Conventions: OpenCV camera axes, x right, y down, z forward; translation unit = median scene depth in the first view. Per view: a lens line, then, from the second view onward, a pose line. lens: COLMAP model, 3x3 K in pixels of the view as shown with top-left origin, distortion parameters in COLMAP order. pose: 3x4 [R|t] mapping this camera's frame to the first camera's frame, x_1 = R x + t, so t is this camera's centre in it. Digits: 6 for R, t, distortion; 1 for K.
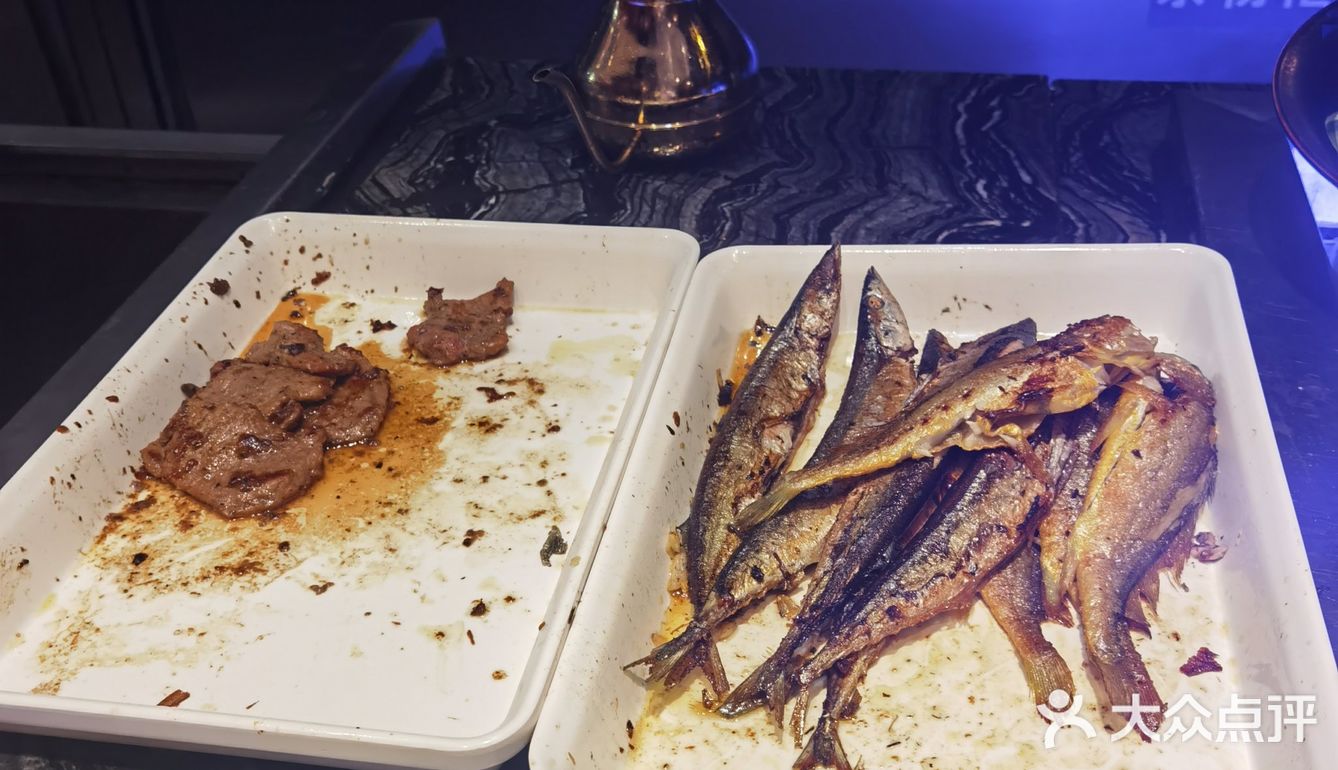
lens RADIAL K [[1413.6, 0, 669.0], [0, 1413.6, 385.0], [0, 0, 1]] dist [-0.015402, -0.011775]
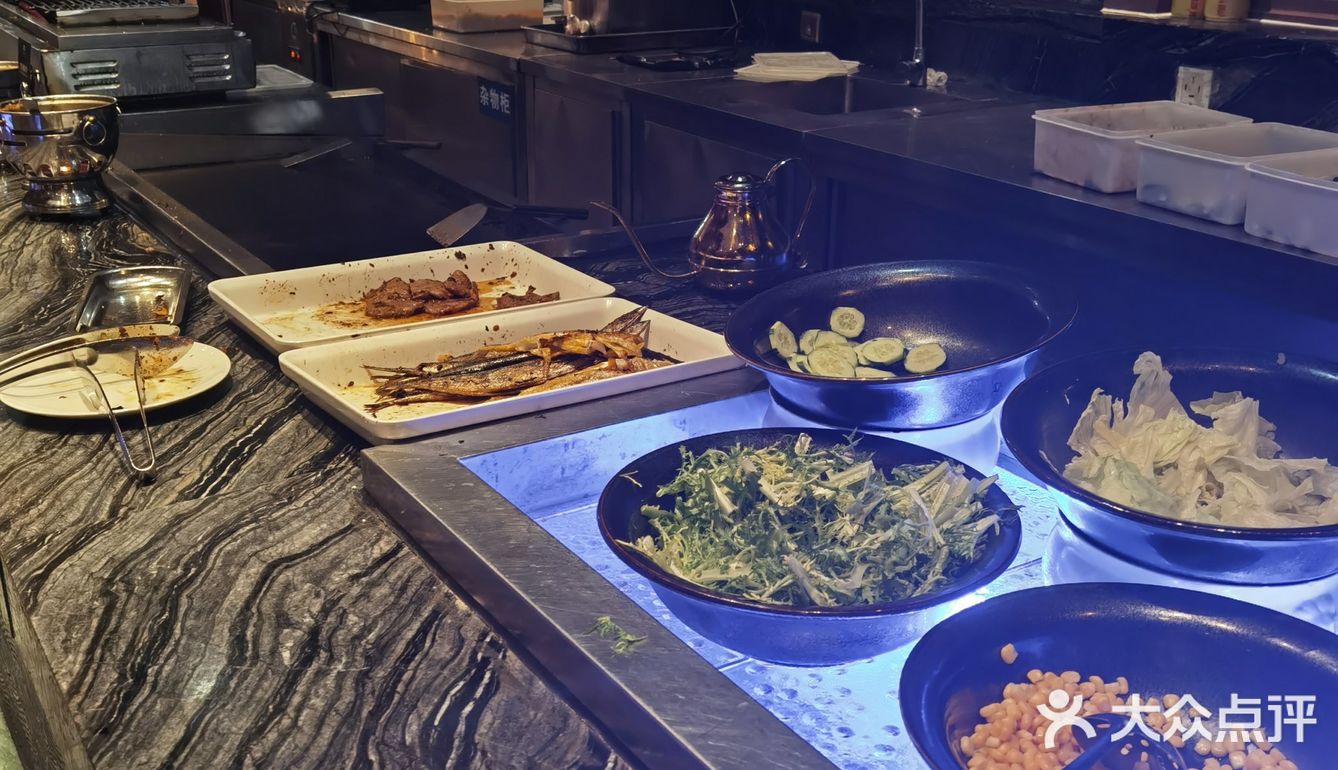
lens RADIAL K [[1413.6, 0, 669.0], [0, 1413.6, 385.0], [0, 0, 1]] dist [-0.015402, -0.011775]
pose [[0.692486, 0.302371, -0.655007, 1.527220], [-0.445352, 0.893450, -0.058391, 0.102312], [0.567560, 0.332144, 0.753363, -0.448267]]
